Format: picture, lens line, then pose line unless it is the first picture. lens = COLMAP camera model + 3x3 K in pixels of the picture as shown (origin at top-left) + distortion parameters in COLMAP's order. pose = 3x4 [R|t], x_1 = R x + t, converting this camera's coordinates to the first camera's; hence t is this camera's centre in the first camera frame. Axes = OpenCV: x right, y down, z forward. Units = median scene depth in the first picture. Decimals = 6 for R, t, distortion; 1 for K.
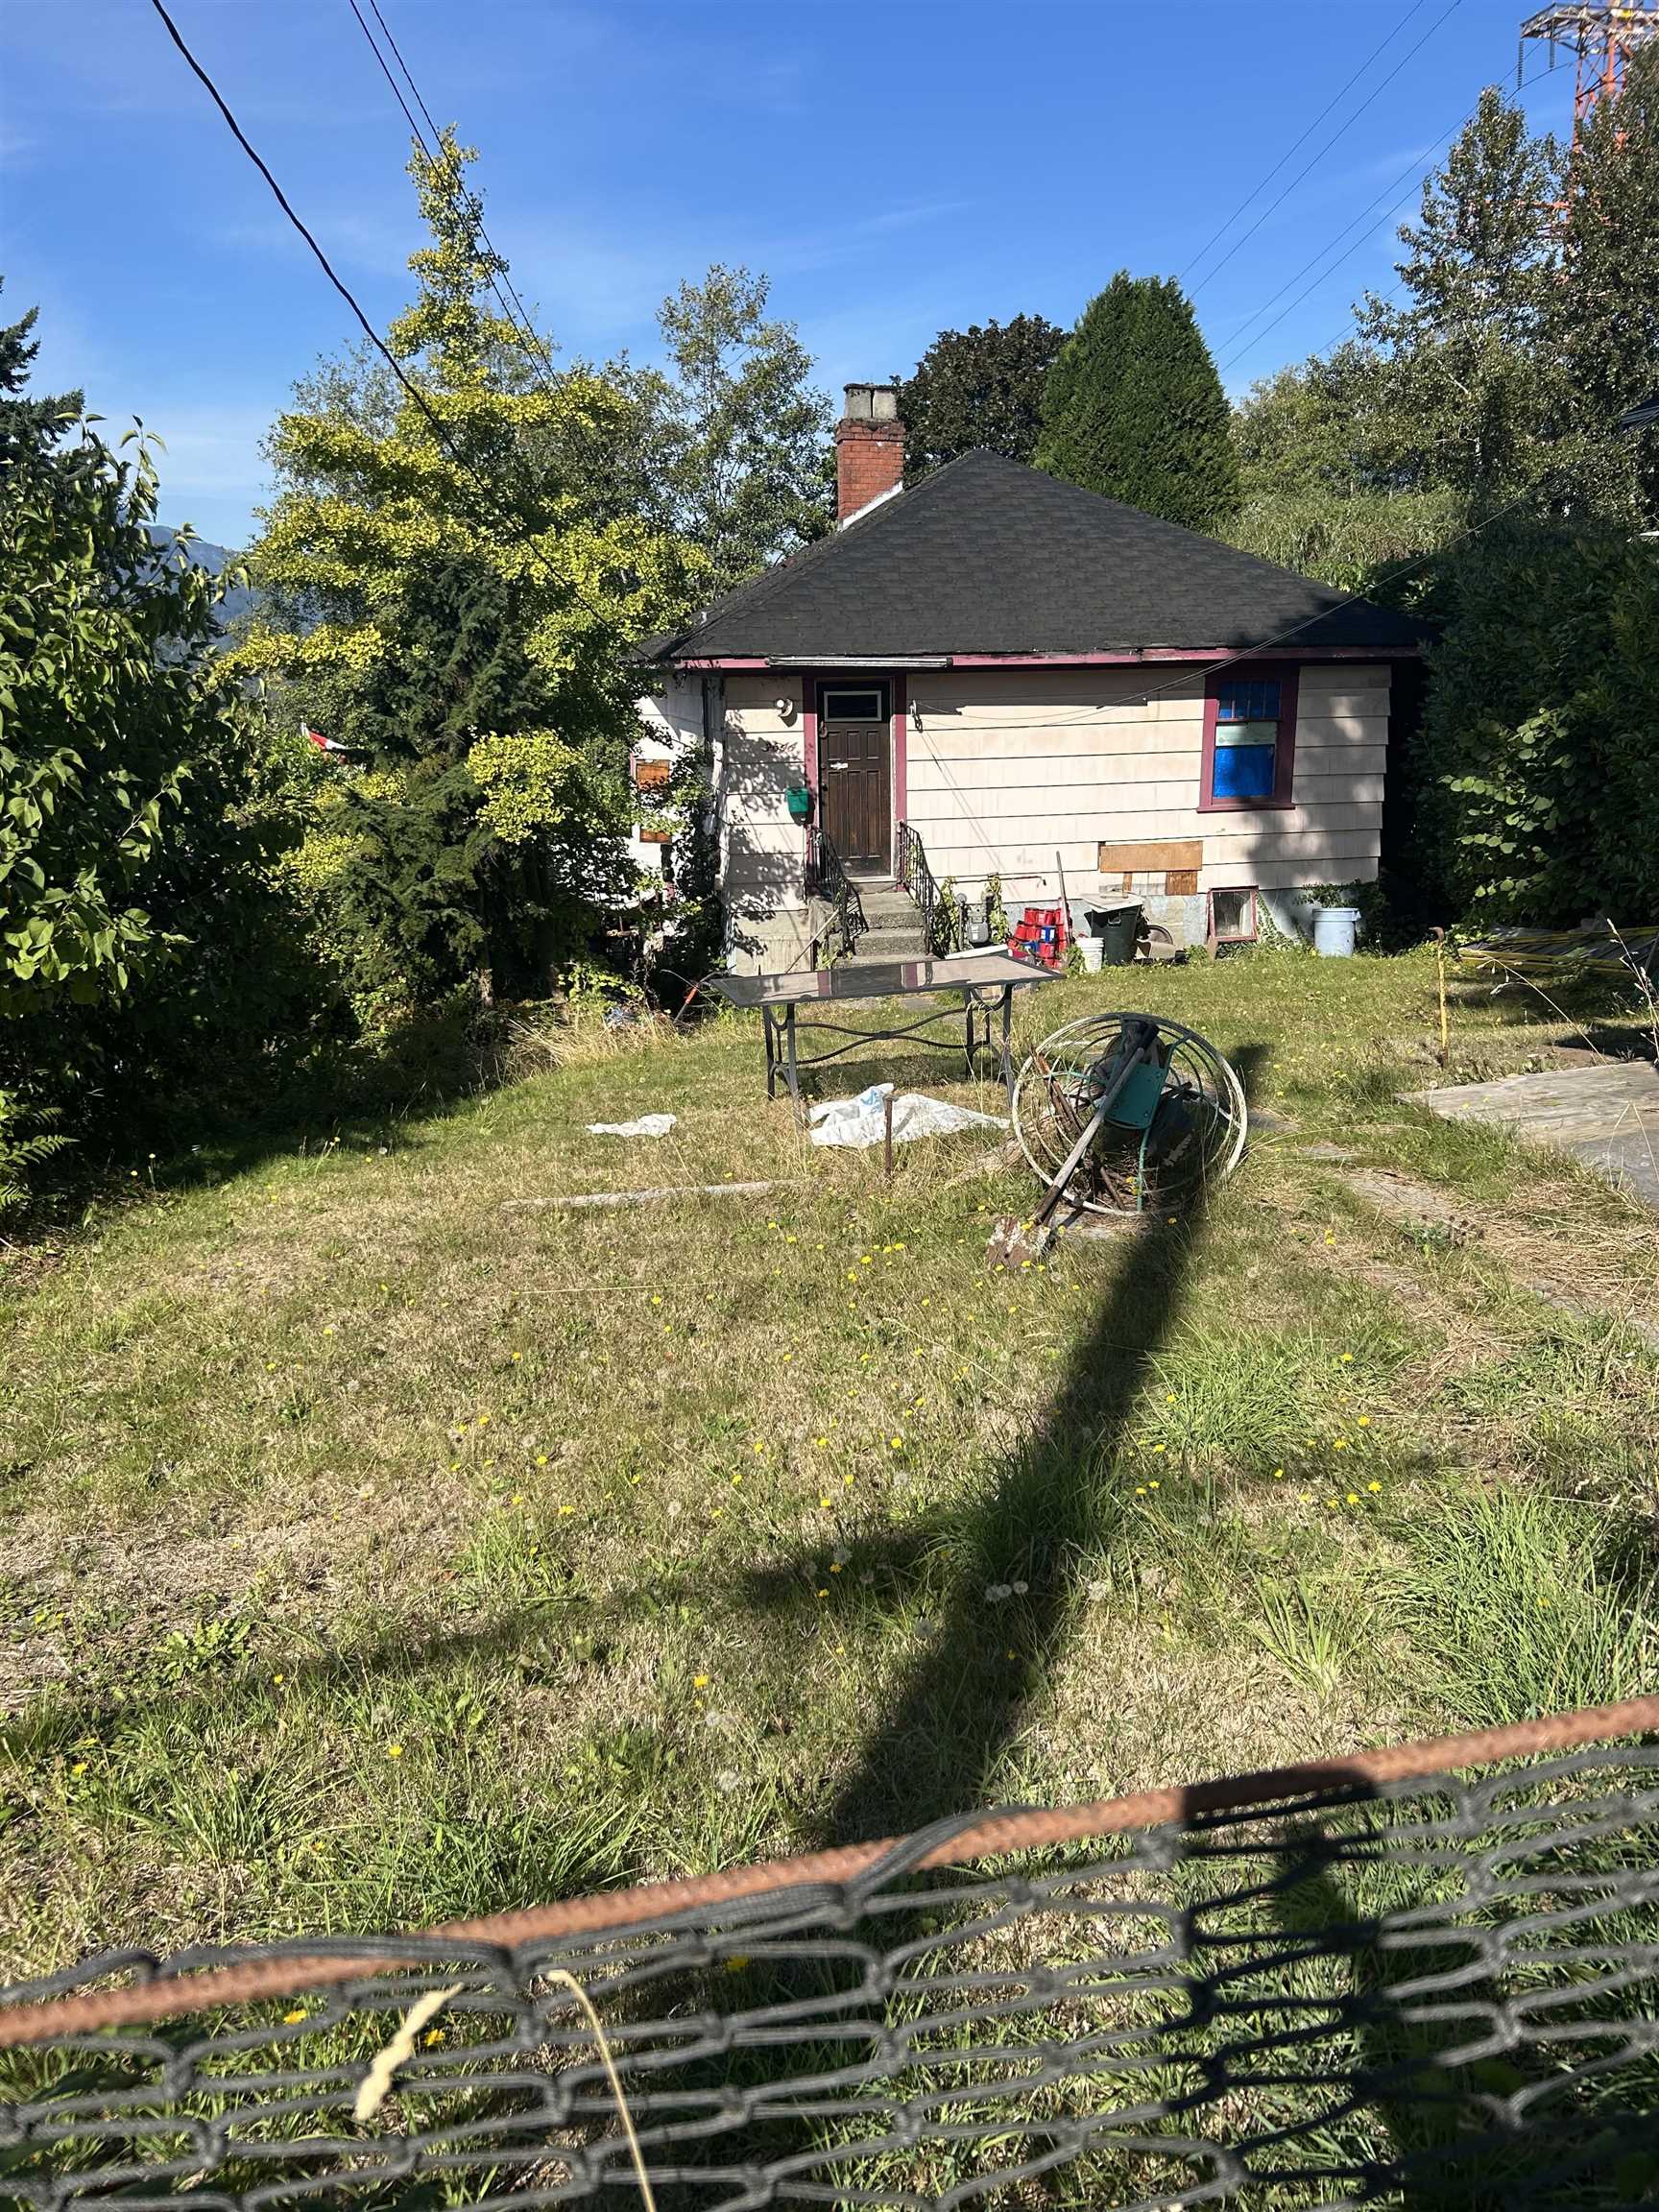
lens RADIAL K [[1689.8, 0, 829.5], [0, 1689.8, 1106.0], [0, 0, 1]] dist [0.035756, -0.032210]
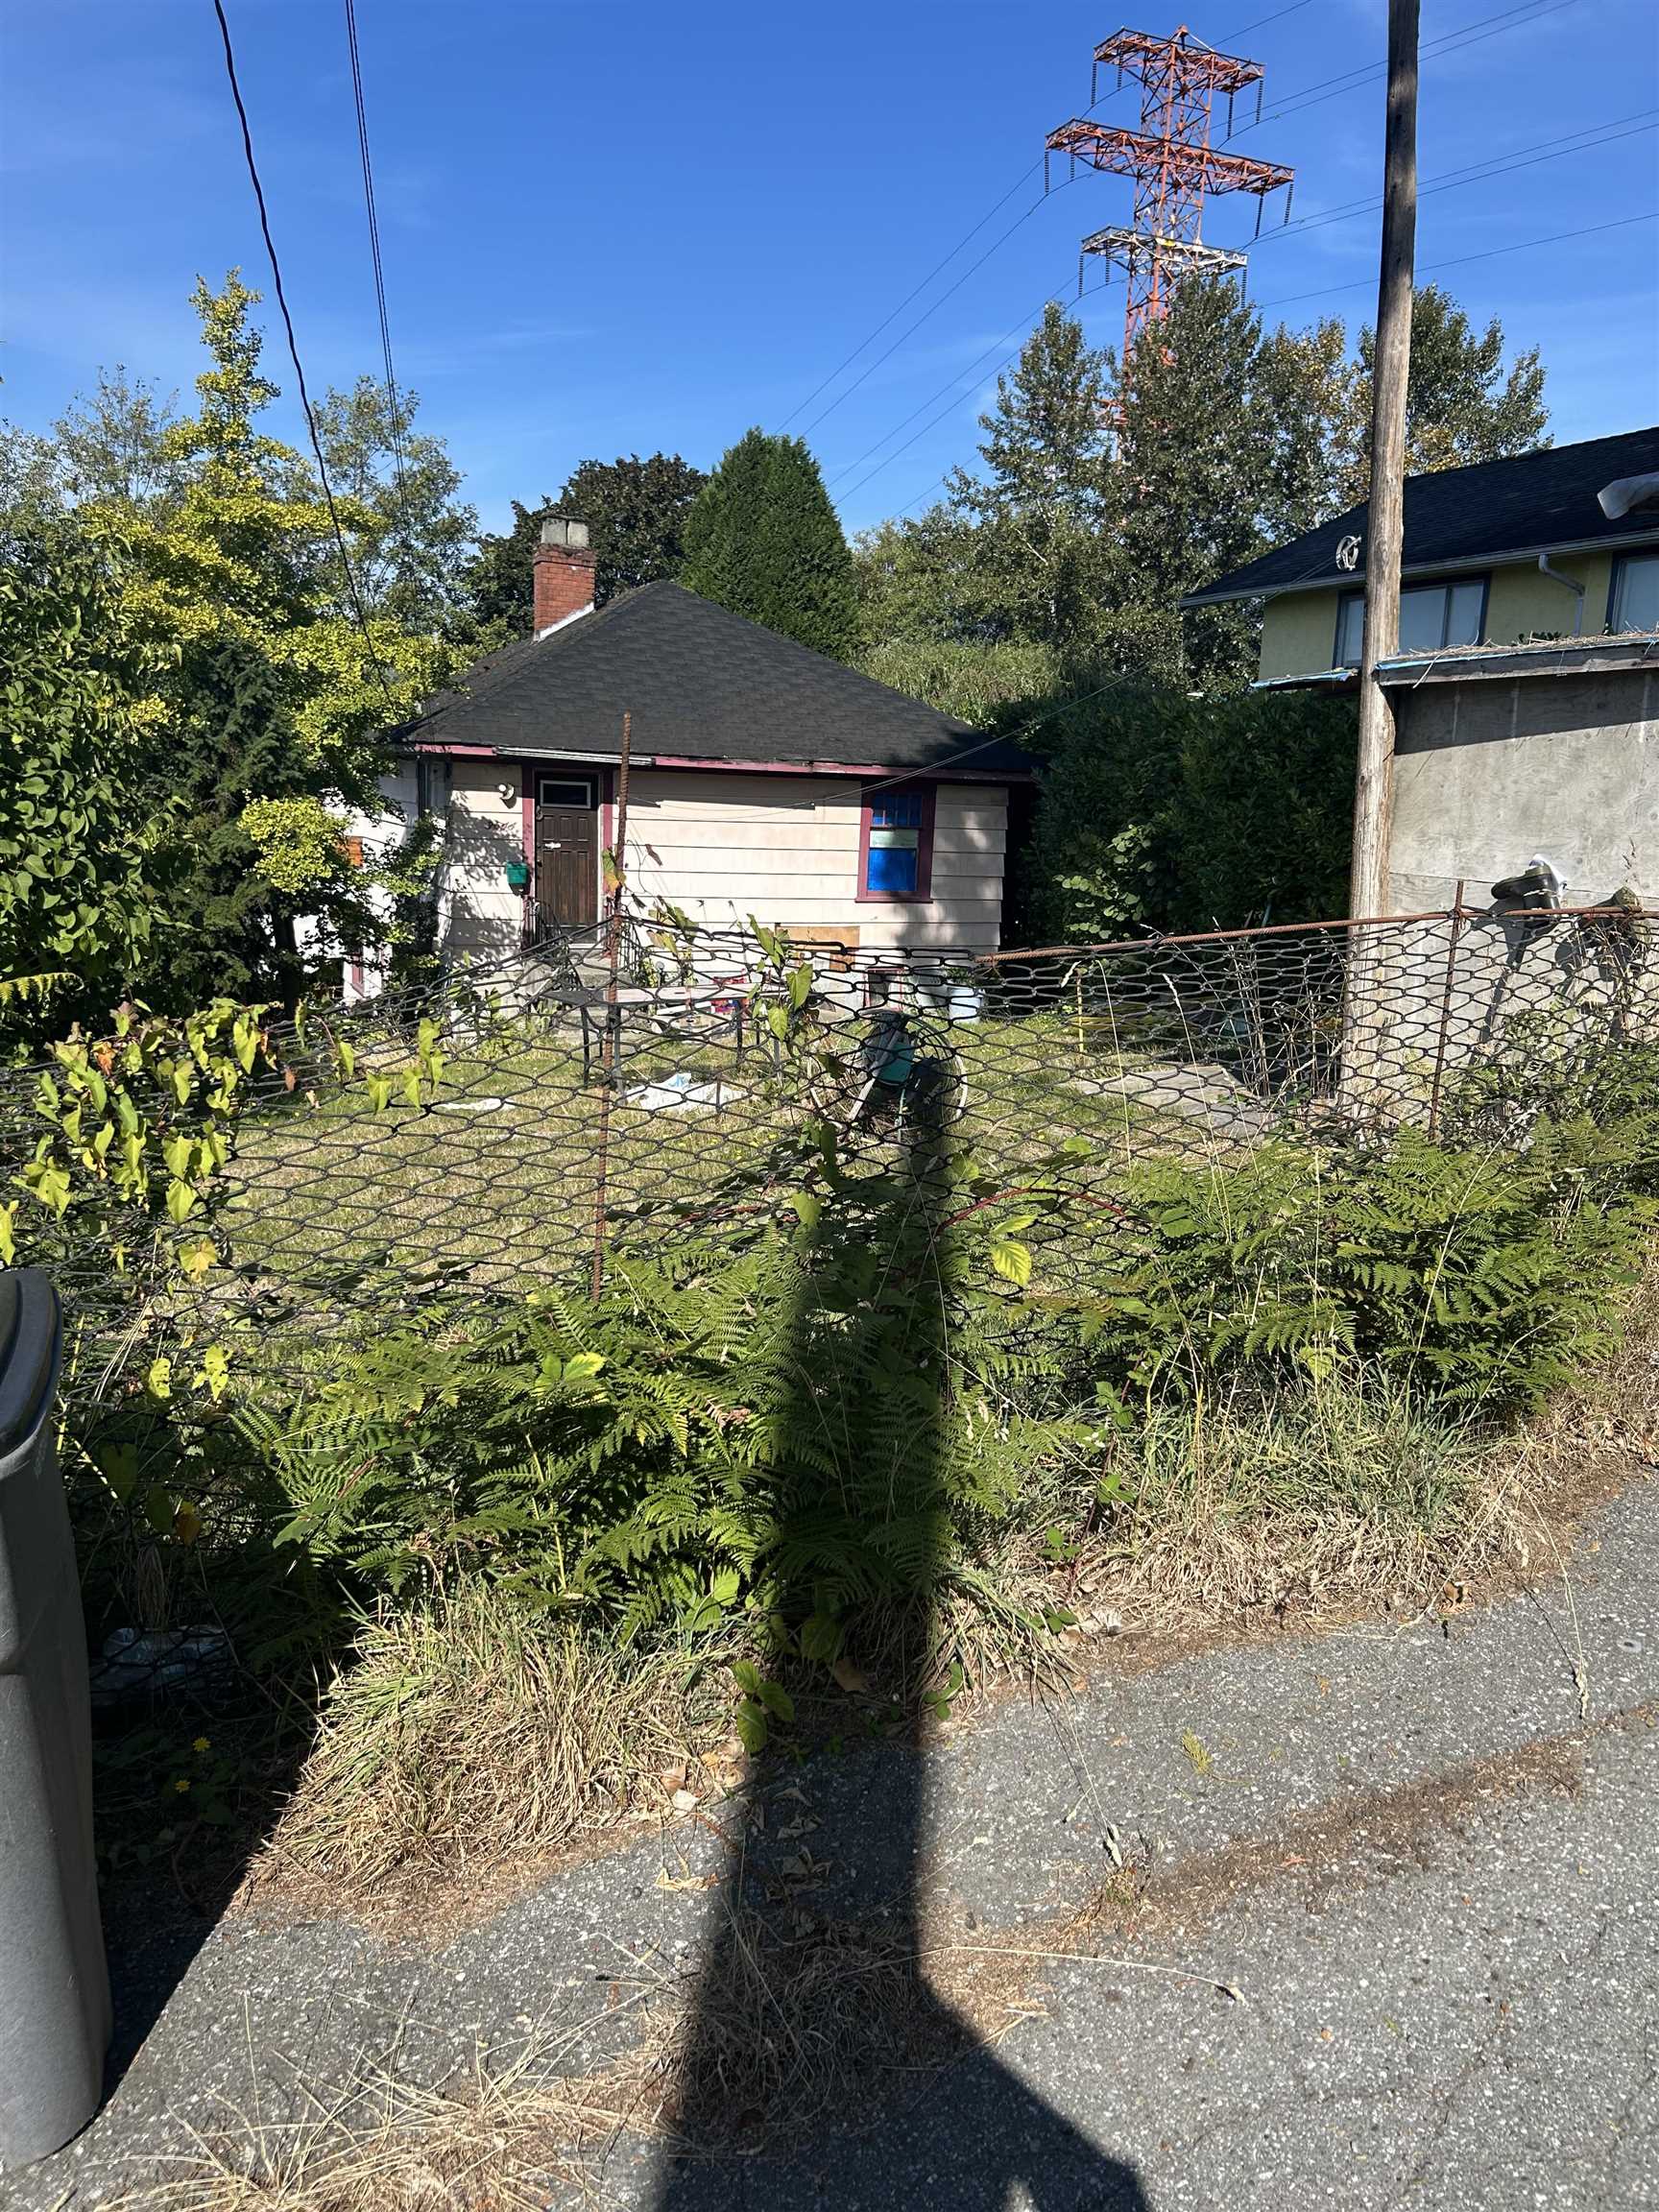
lens RADIAL K [[1690.7, 0, 829.9], [0, 1690.7, 1141.8], [0, 0, 1]] dist [0.005082, -0.005020]
pose [[0.972251, 0.009319, 0.233756, -0.077282], [0.000471, 0.999126, -0.041790, 0.045916], [-0.233942, 0.040741, 0.971397, -0.139941]]
